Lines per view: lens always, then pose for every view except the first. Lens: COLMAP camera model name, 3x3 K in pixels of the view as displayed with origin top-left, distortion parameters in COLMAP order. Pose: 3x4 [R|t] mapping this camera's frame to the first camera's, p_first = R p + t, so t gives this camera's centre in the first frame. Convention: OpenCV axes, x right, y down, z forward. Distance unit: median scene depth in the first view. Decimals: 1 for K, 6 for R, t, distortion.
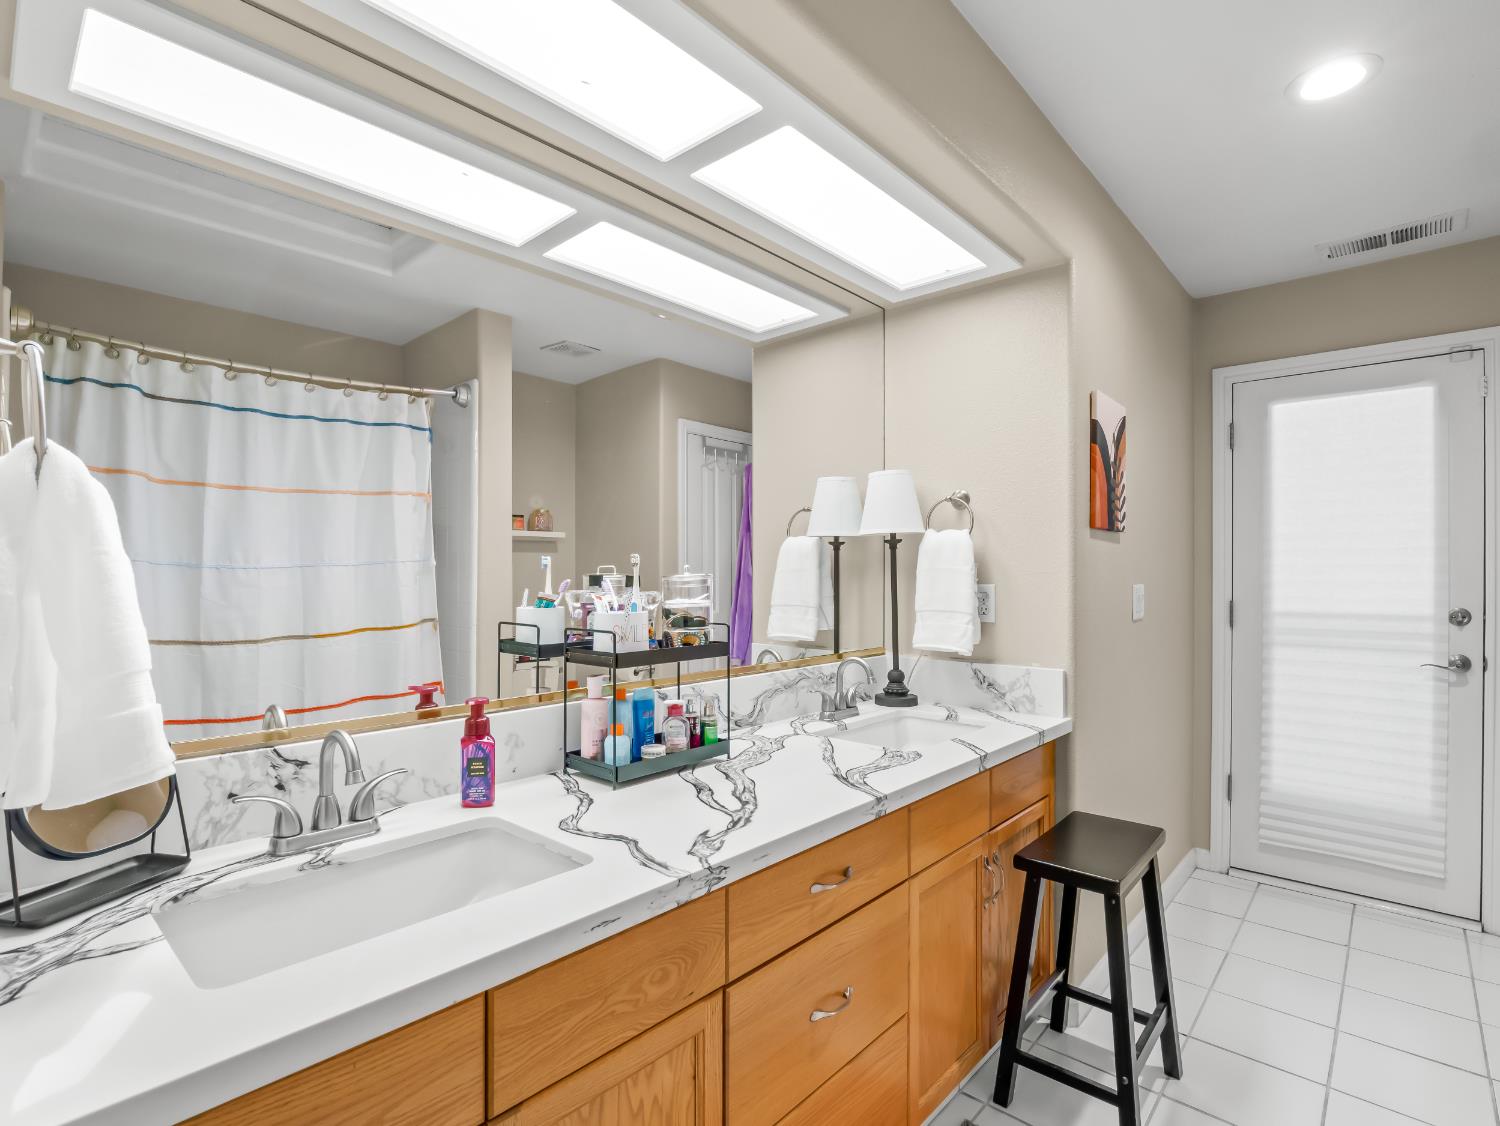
lens RADIAL K [[741.7, 0, 748.3], [0, 741.7, 573.3], [0, 0, 1]] dist [-0.002399, -0.009025]
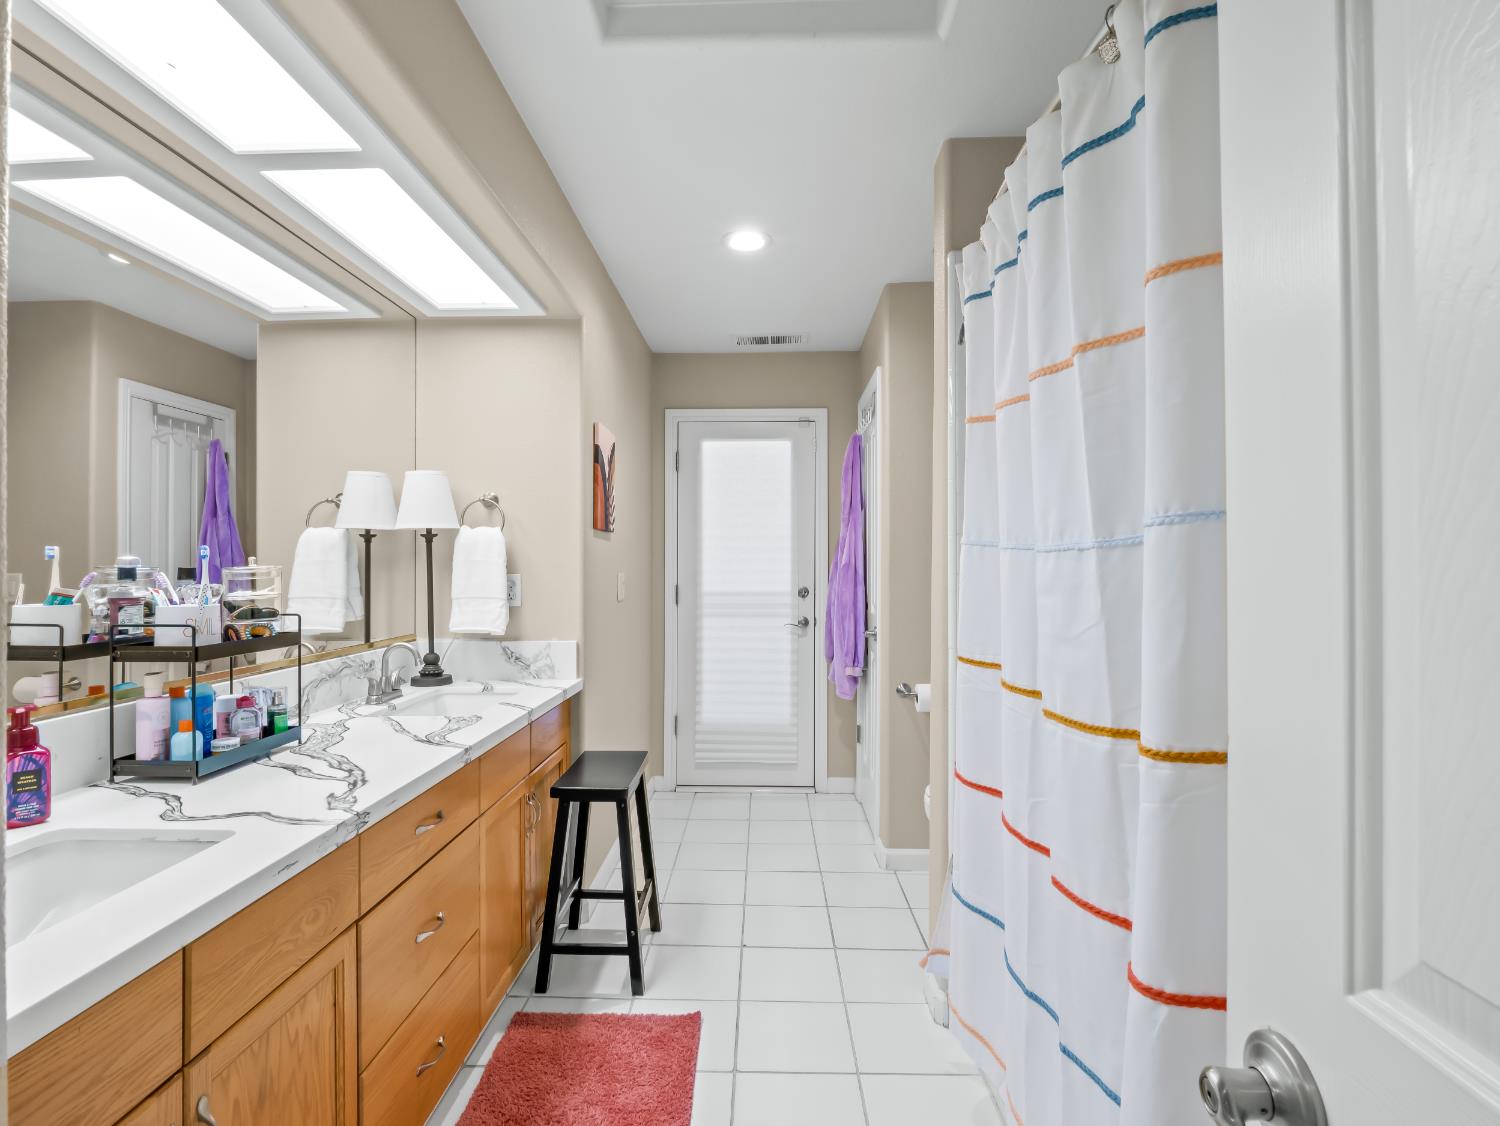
lens RADIAL K [[780.1, 0, 750.0], [0, 780.1, 563.0], [0, 0, 1]] dist [0.000883, -0.000094]
pose [[0.756915, -0.000360, 0.653513, -0.232475], [0.001514, 0.999998, -0.001202, -0.000603], [-0.653511, 0.001899, 0.756915, -0.209691]]
